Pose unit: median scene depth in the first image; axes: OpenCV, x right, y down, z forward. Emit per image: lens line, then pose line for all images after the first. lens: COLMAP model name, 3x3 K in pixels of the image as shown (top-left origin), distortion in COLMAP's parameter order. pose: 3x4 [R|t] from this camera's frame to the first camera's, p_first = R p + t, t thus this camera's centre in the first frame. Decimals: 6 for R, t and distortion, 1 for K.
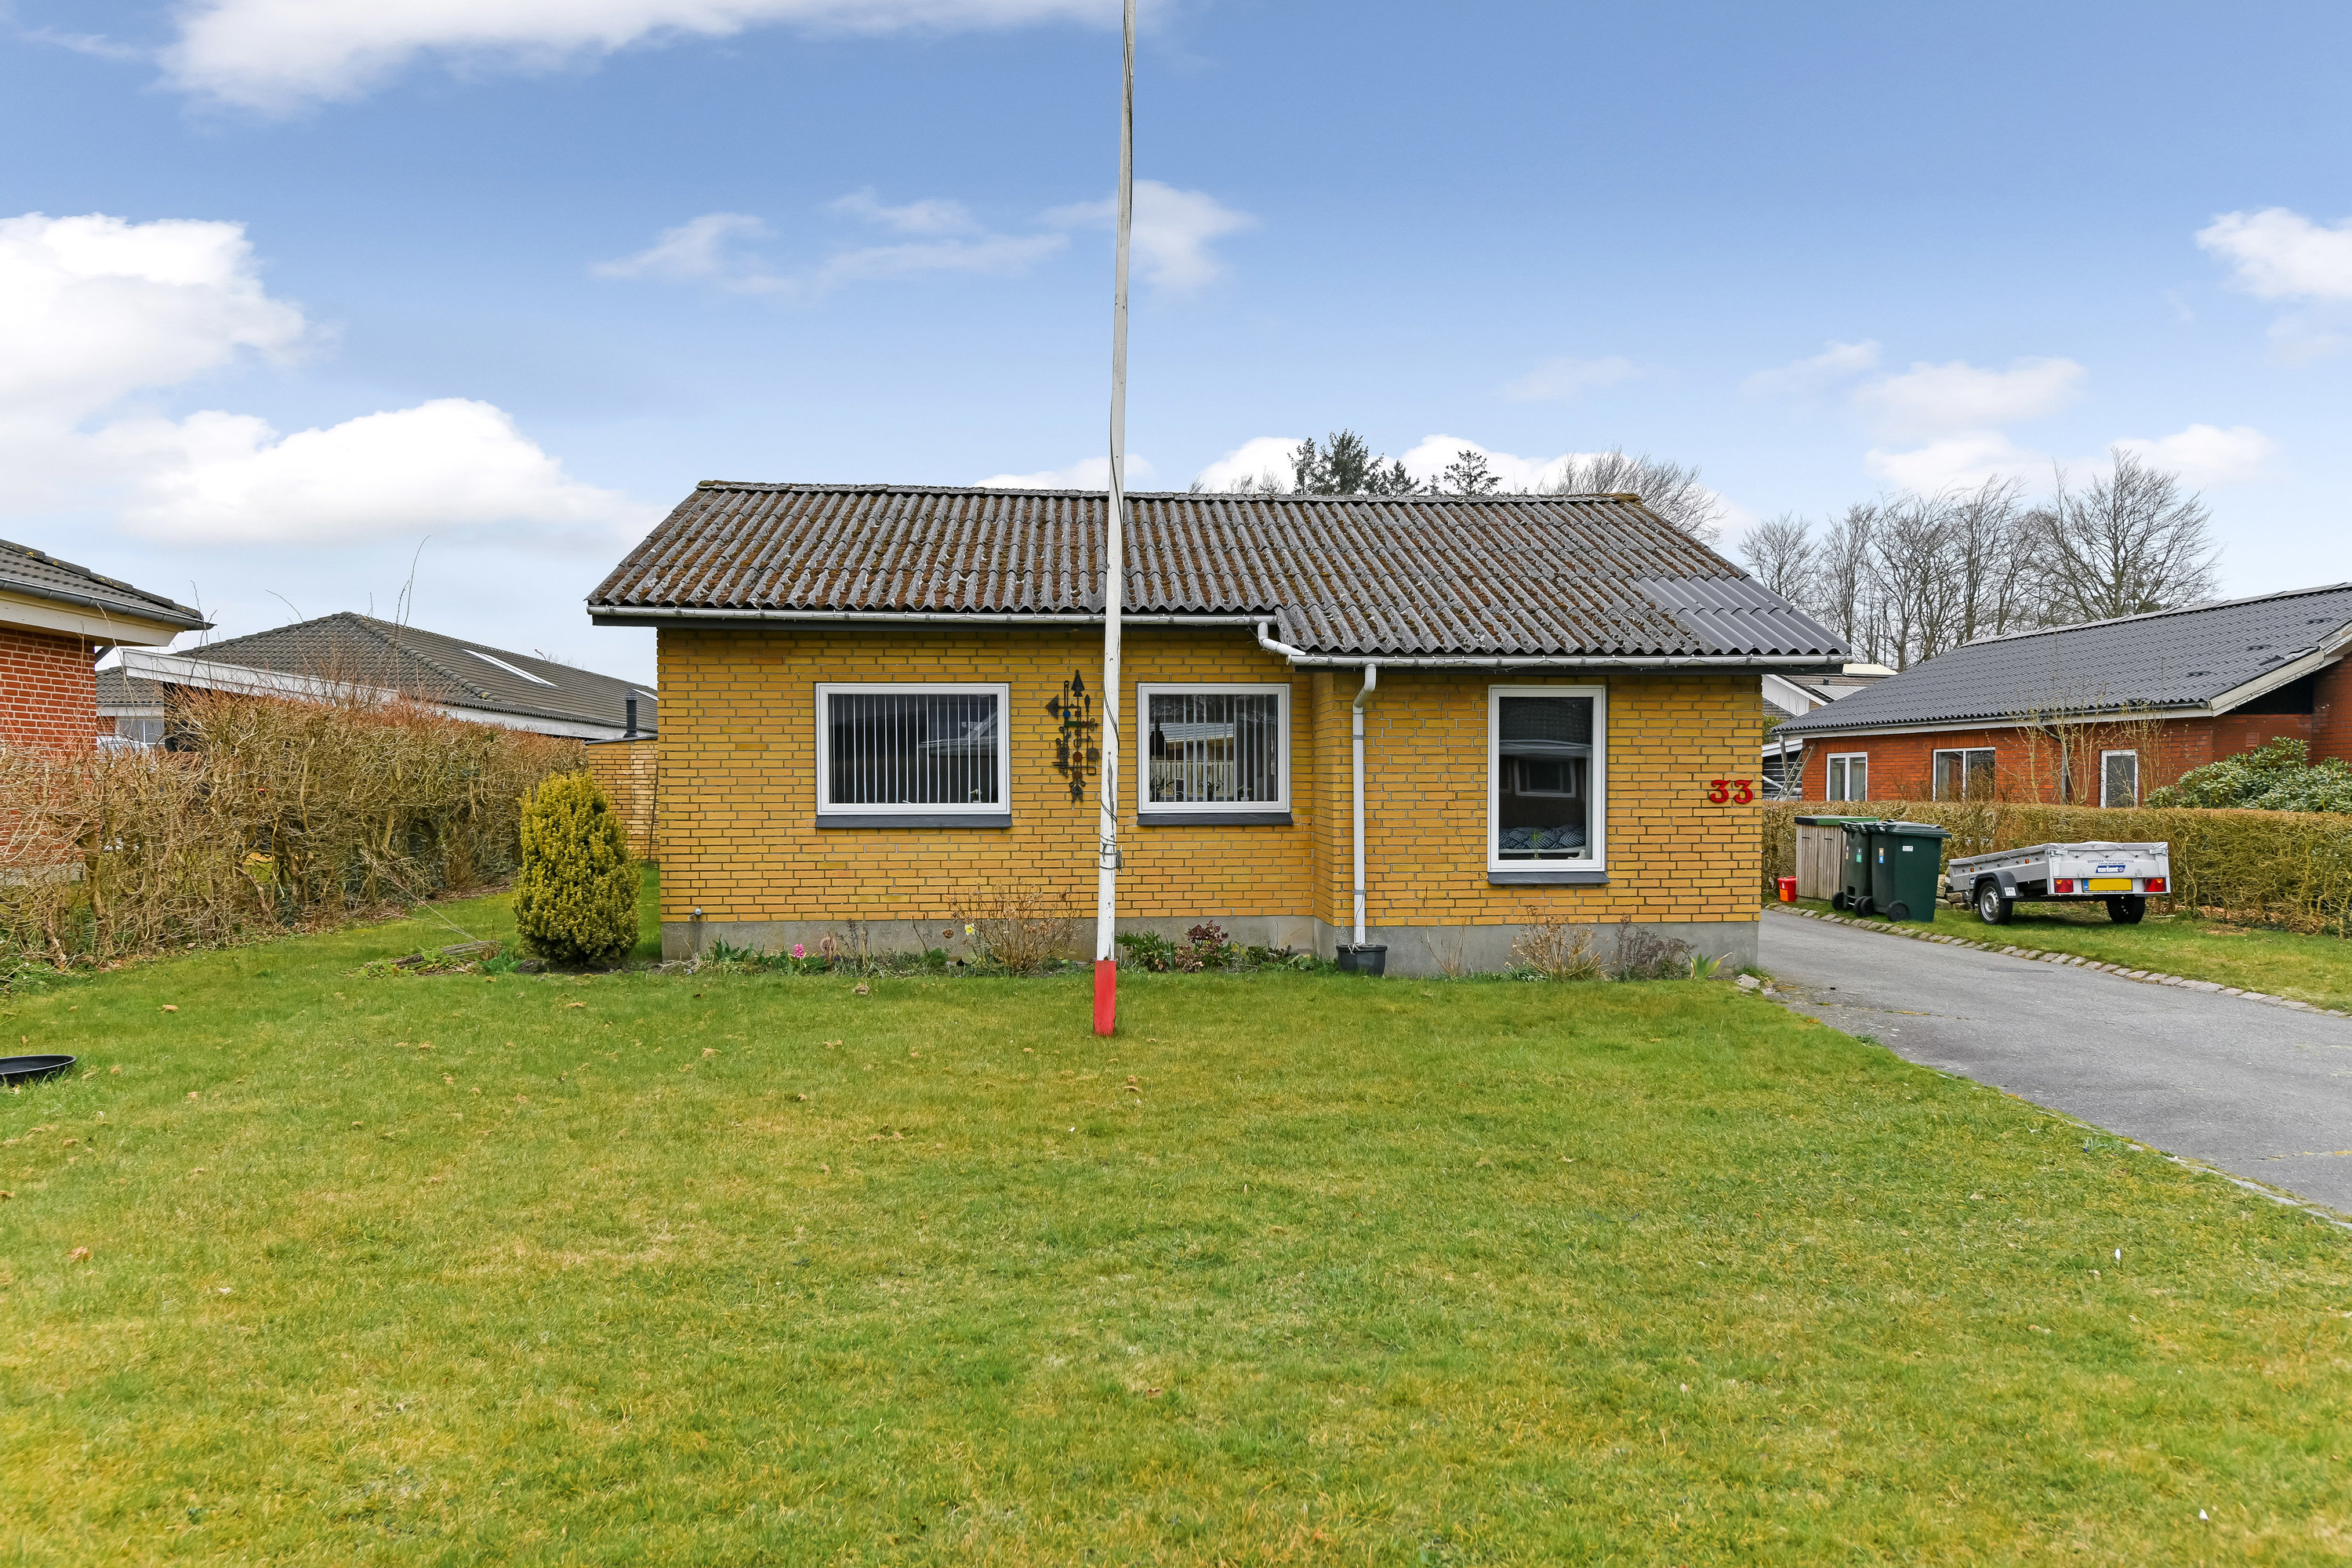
lens RADIAL K [[1571.3, 0, 1174.9], [0, 1571.3, 838.8], [0, 0, 1]] dist [-0.002168, -0.001902]
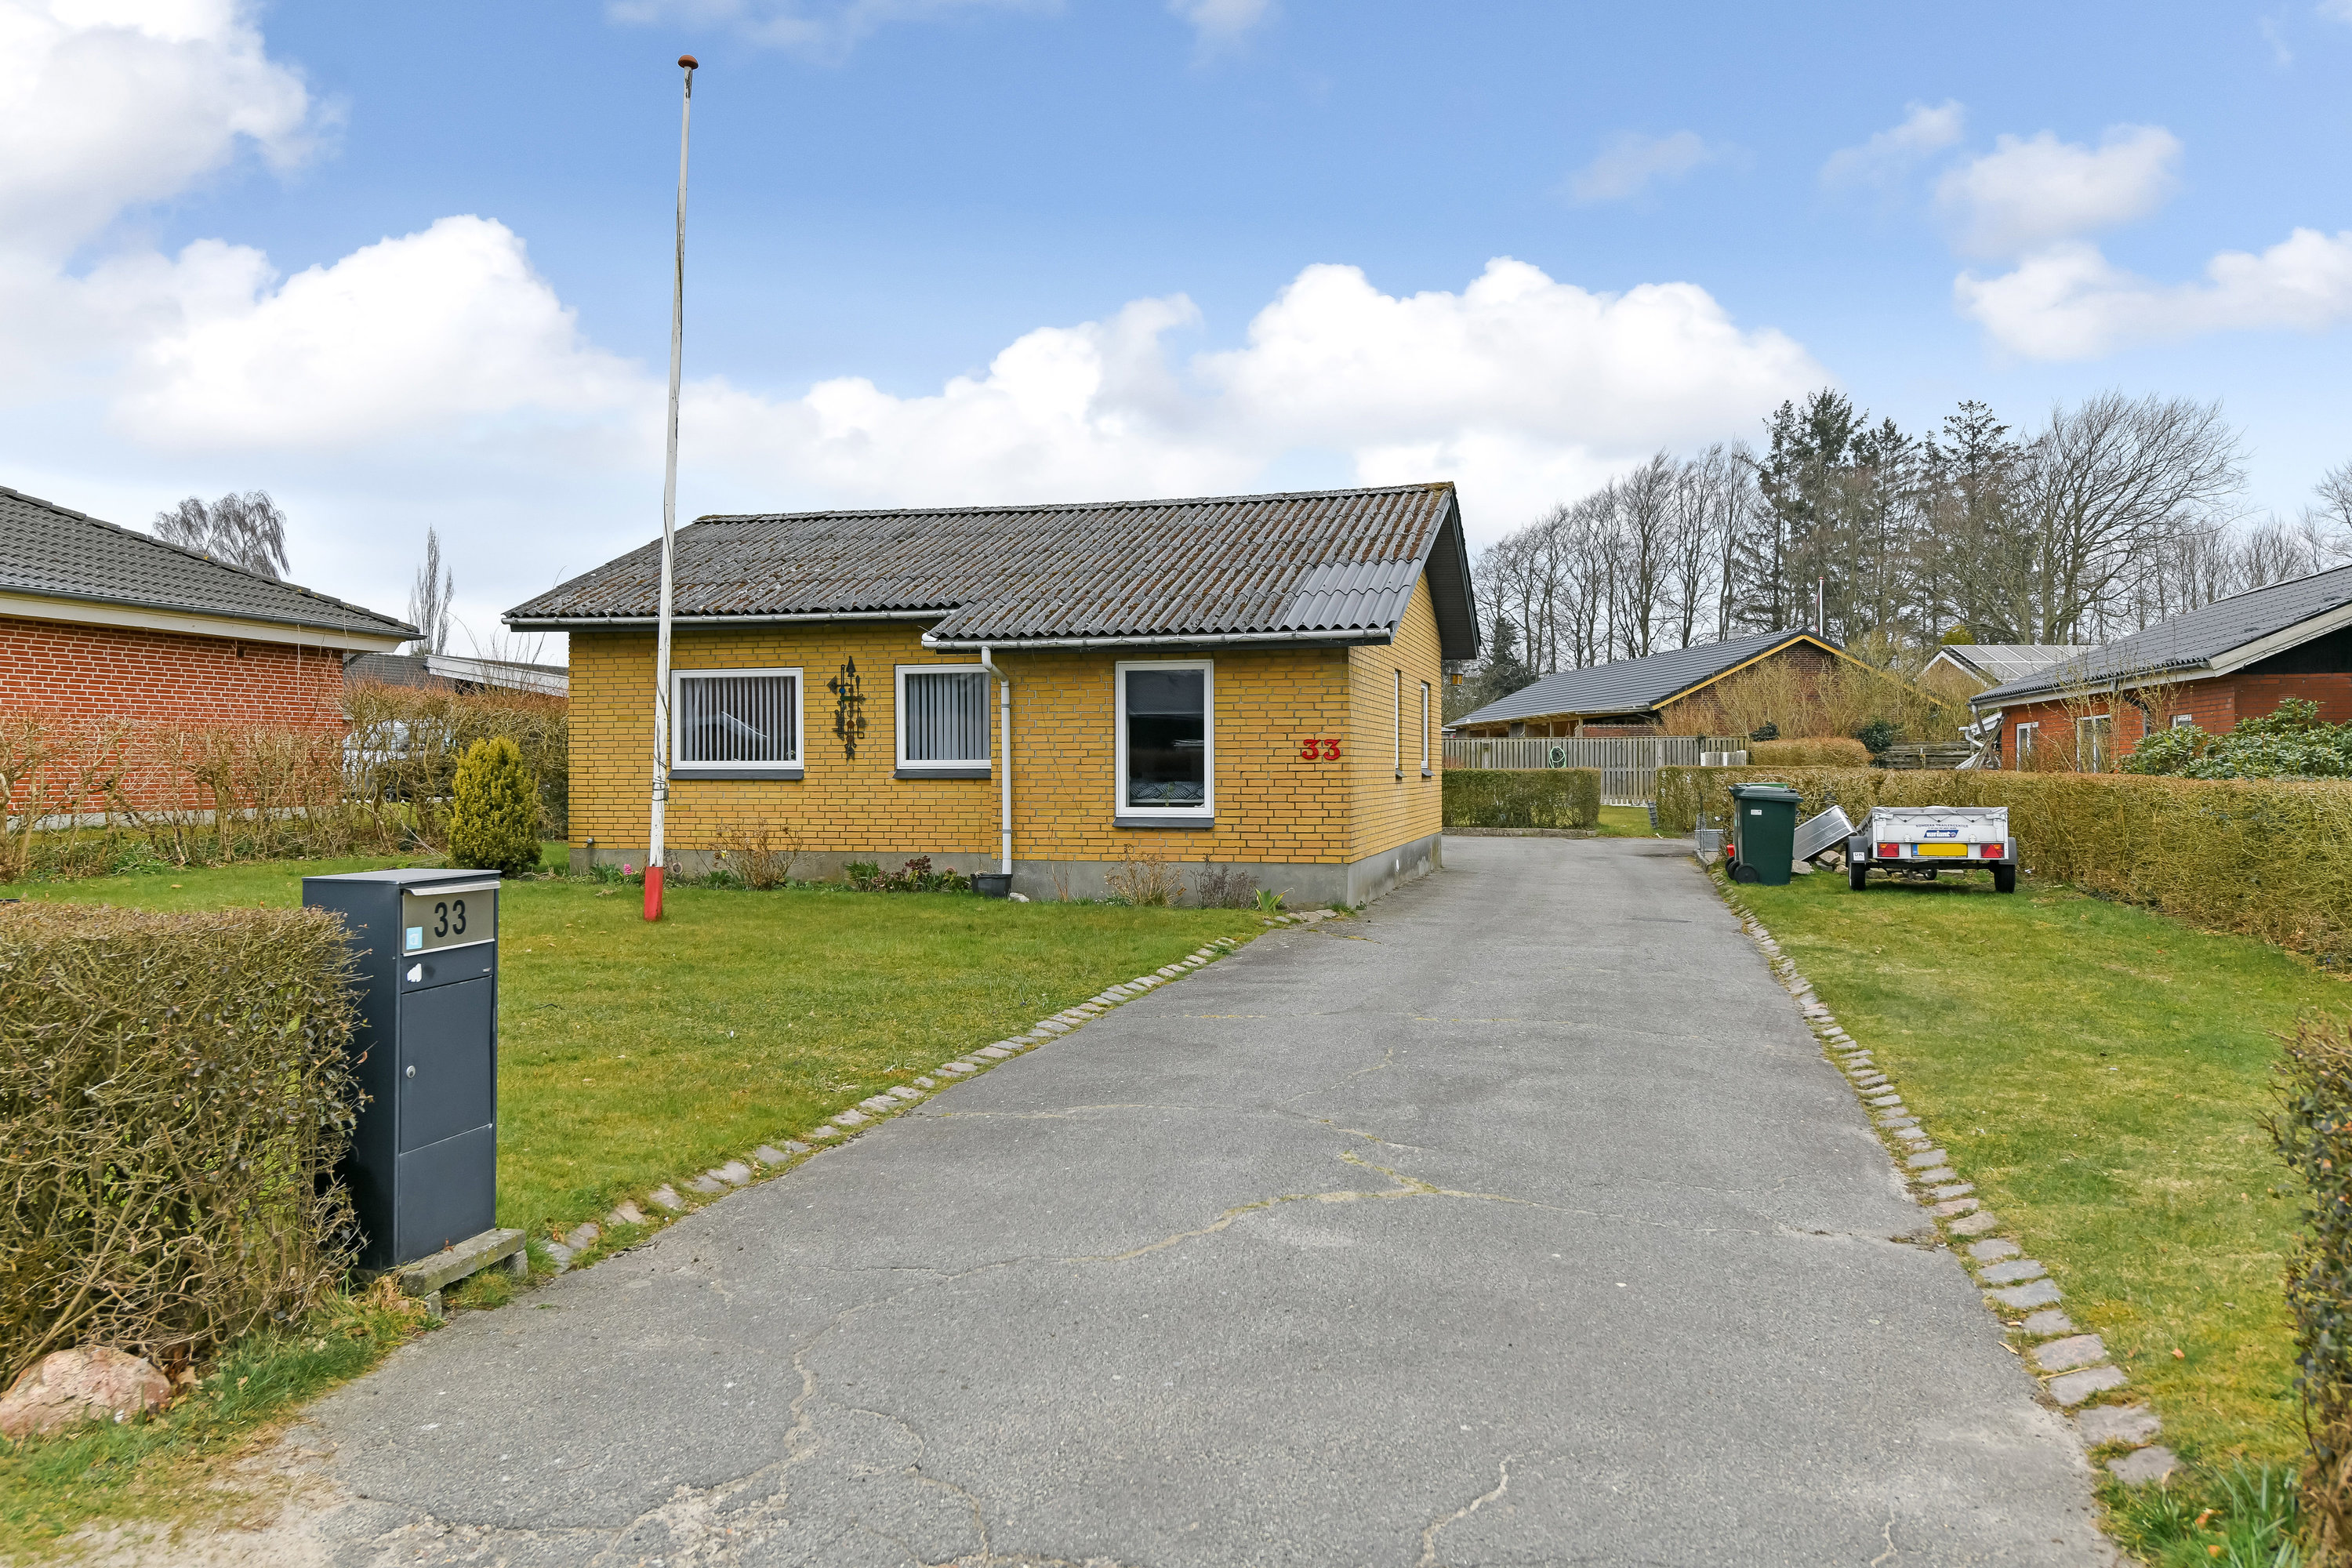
lens RADIAL K [[1577.8, 0, 1176.0], [0, 1577.8, 784.0], [0, 0, 1]] dist [-0.003240, 0.000678]
pose [[0.944796, 0.004693, -0.327626, 0.615663], [-0.012785, 0.999664, -0.022551, 0.021894], [0.327410, 0.025495, 0.944538, -0.118761]]
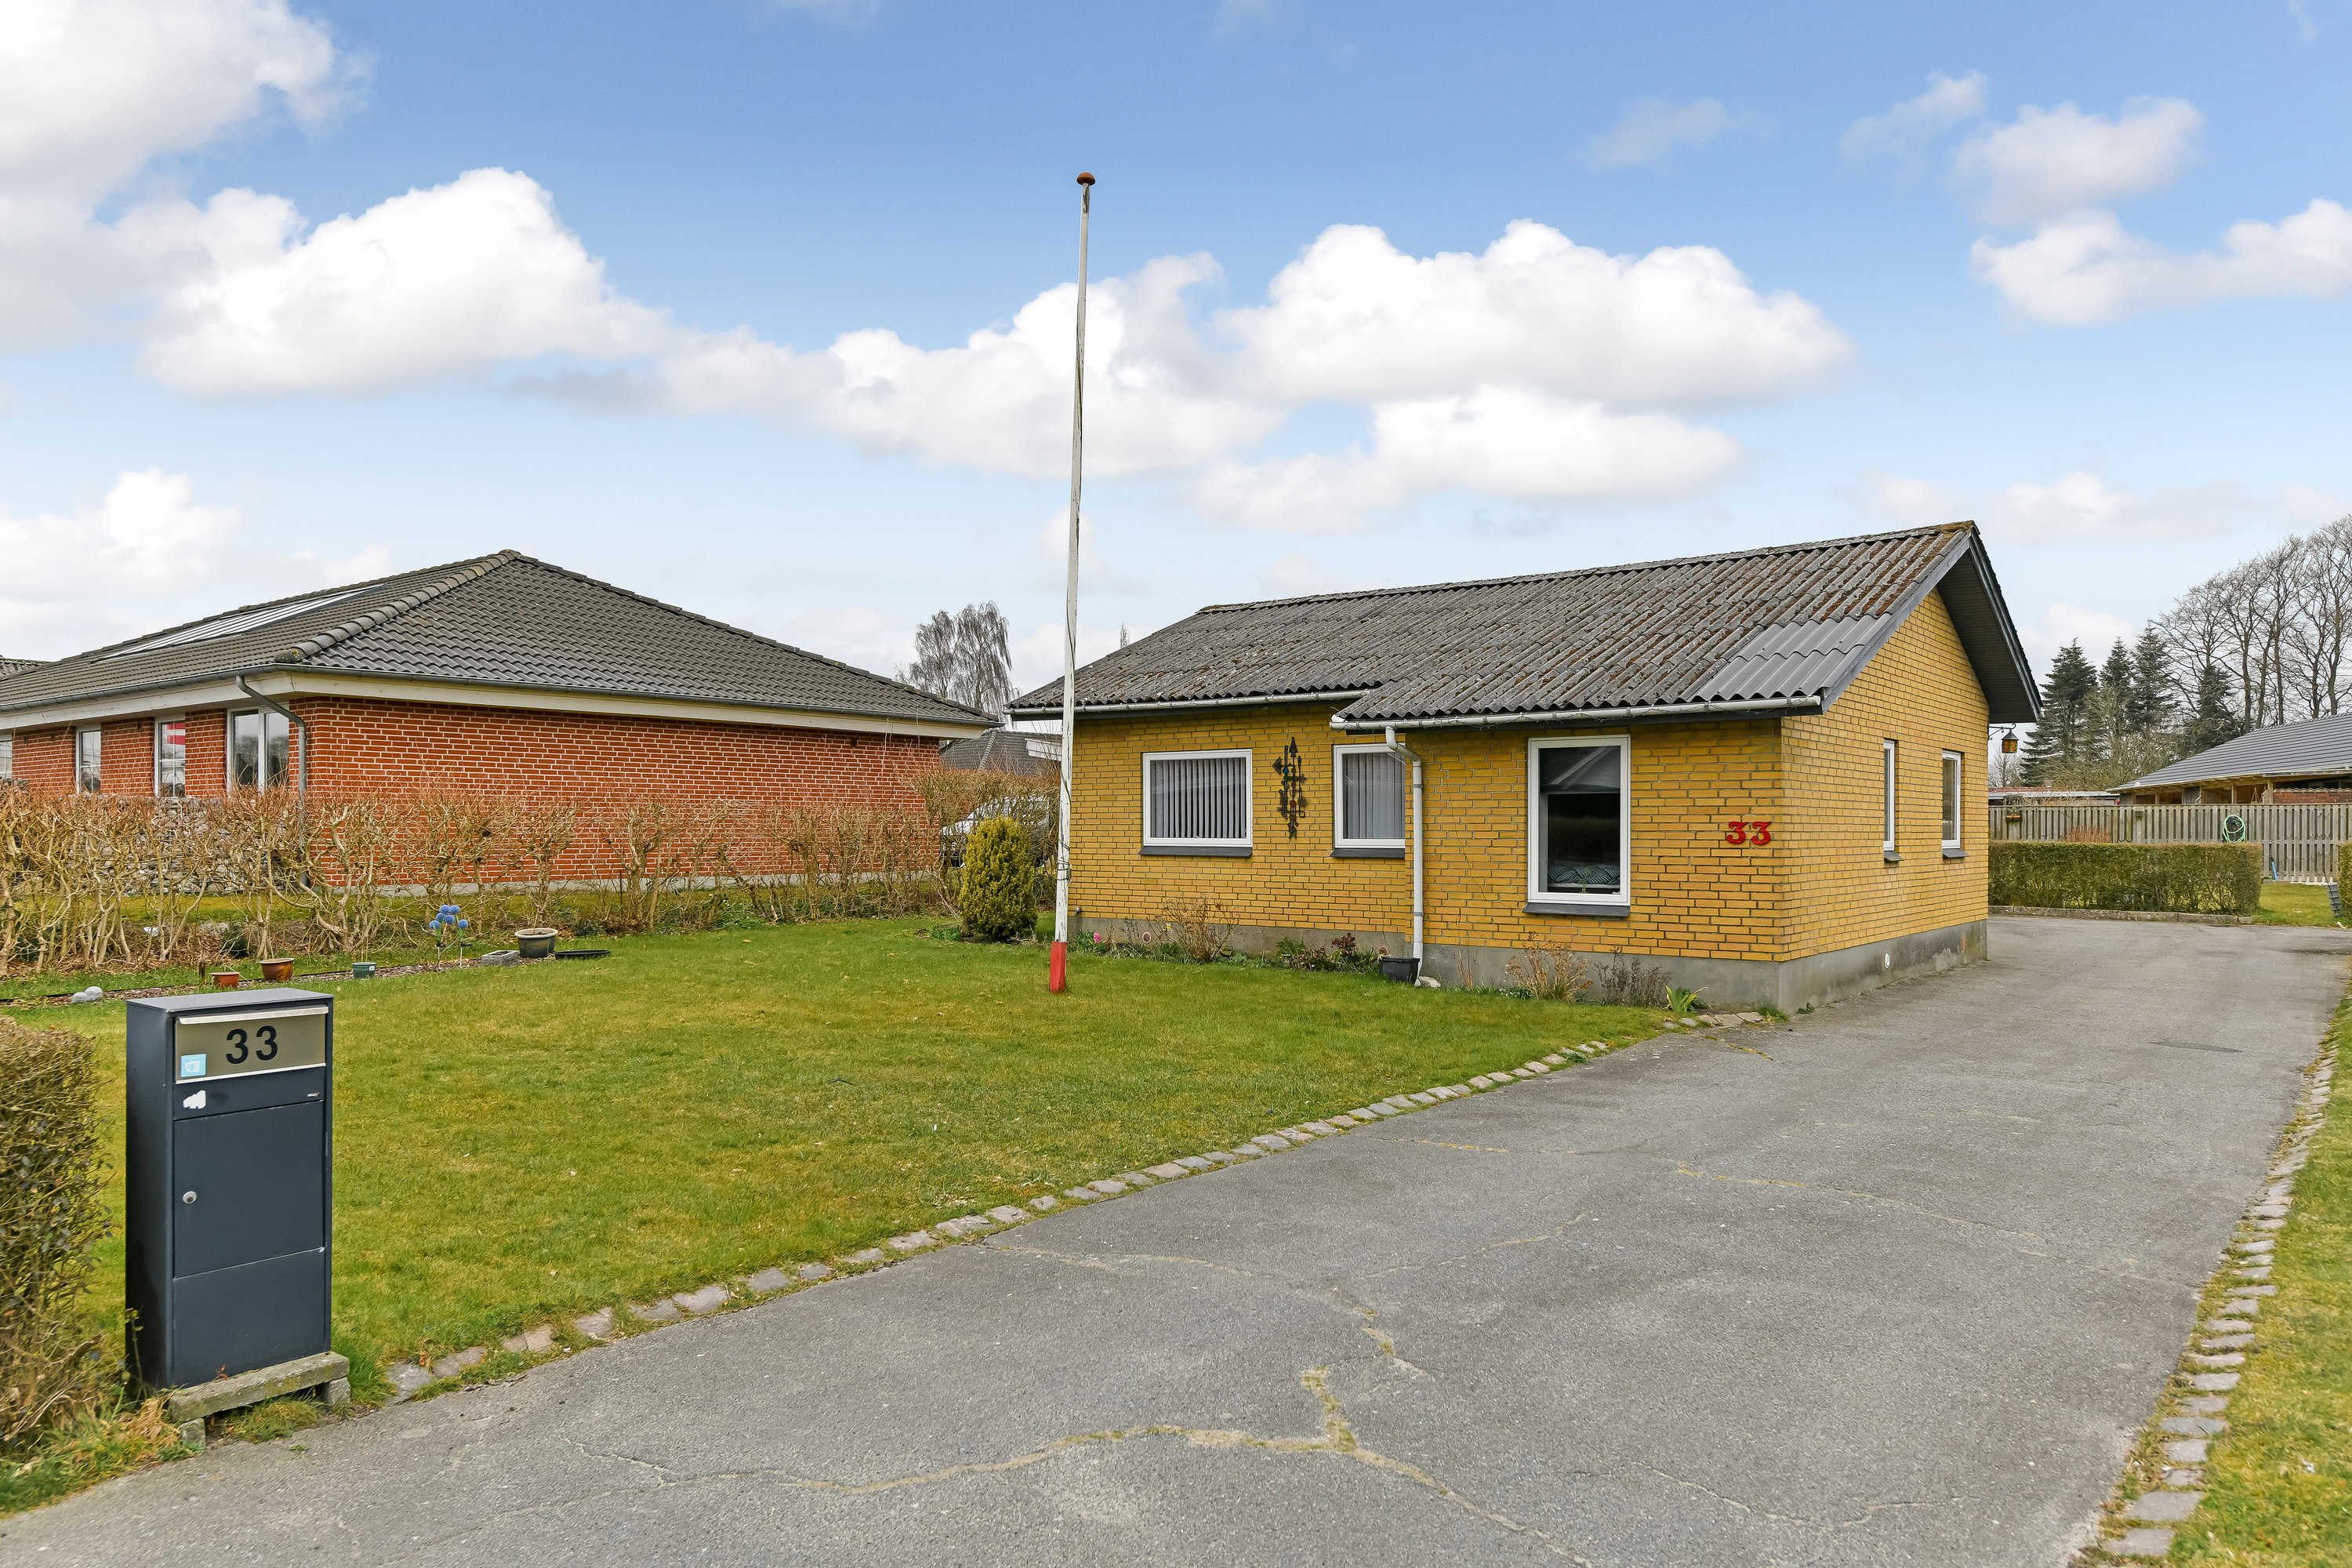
lens RADIAL K [[1476.3, 0, 1207.3], [0, 1476.3, 849.2], [0, 0, 1]] dist [-0.000030, -0.000103]
pose [[0.740468, 0.013915, -0.671947, 0.721526], [-0.028582, 0.999533, -0.010798, 0.000928], [0.671483, 0.027201, 0.740520, 0.048268]]
